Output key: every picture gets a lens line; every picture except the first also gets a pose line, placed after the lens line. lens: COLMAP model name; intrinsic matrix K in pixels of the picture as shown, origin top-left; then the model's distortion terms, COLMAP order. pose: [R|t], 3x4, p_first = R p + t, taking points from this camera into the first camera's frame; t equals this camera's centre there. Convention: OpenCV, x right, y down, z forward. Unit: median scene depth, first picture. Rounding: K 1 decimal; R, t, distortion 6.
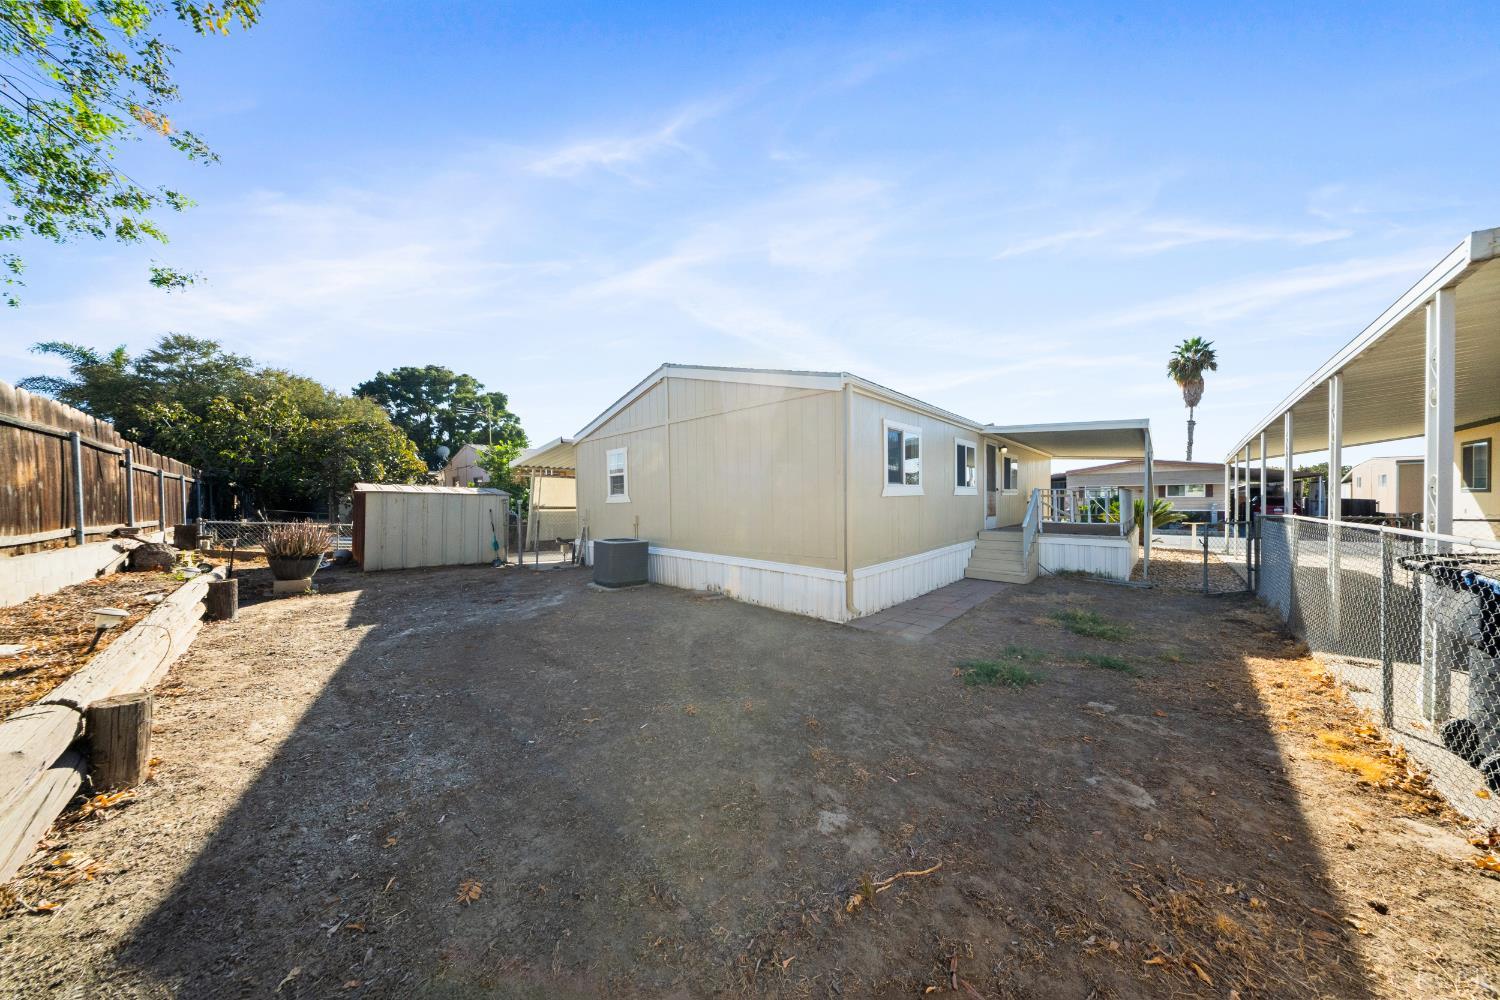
lens RADIAL K [[438.9, 0, 749.6], [0, 438.9, 504.6], [0, 0, 1]] dist [0.000177, -0.000022]
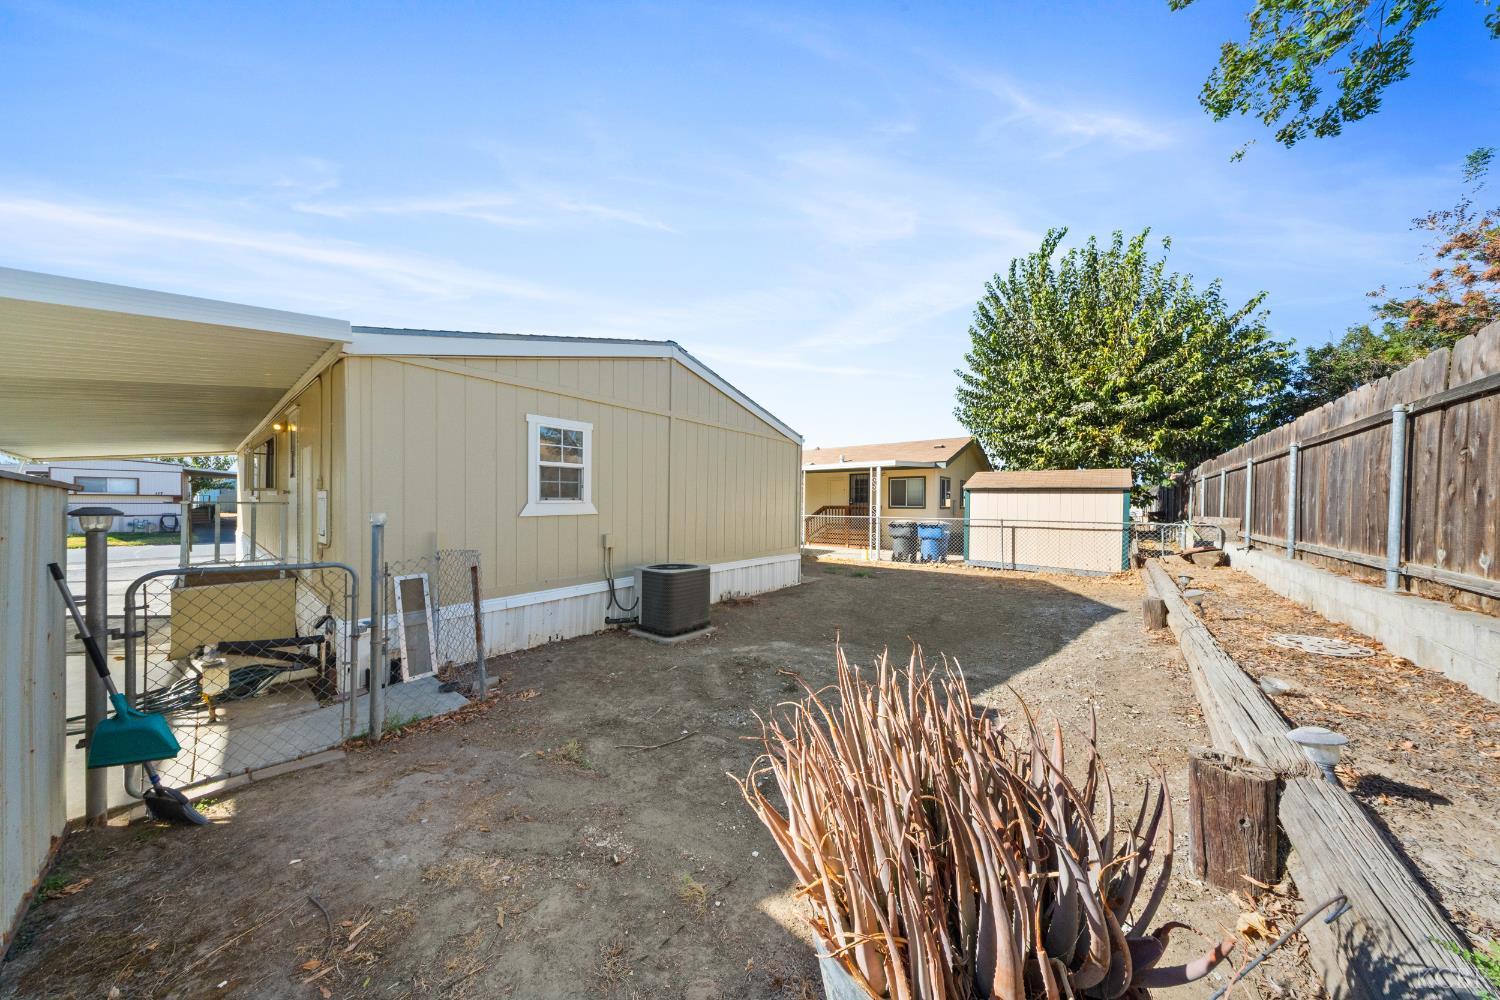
lens RADIAL K [[438.9, 0, 749.6], [0, 438.9, 504.6], [0, 0, 1]] dist [0.000177, -0.000022]
pose [[-0.089453, 0.013082, 0.995905, -1.057903], [0.014229, 0.999828, -0.011855, -0.010182], [-0.995889, 0.013111, -0.089624, 0.981610]]
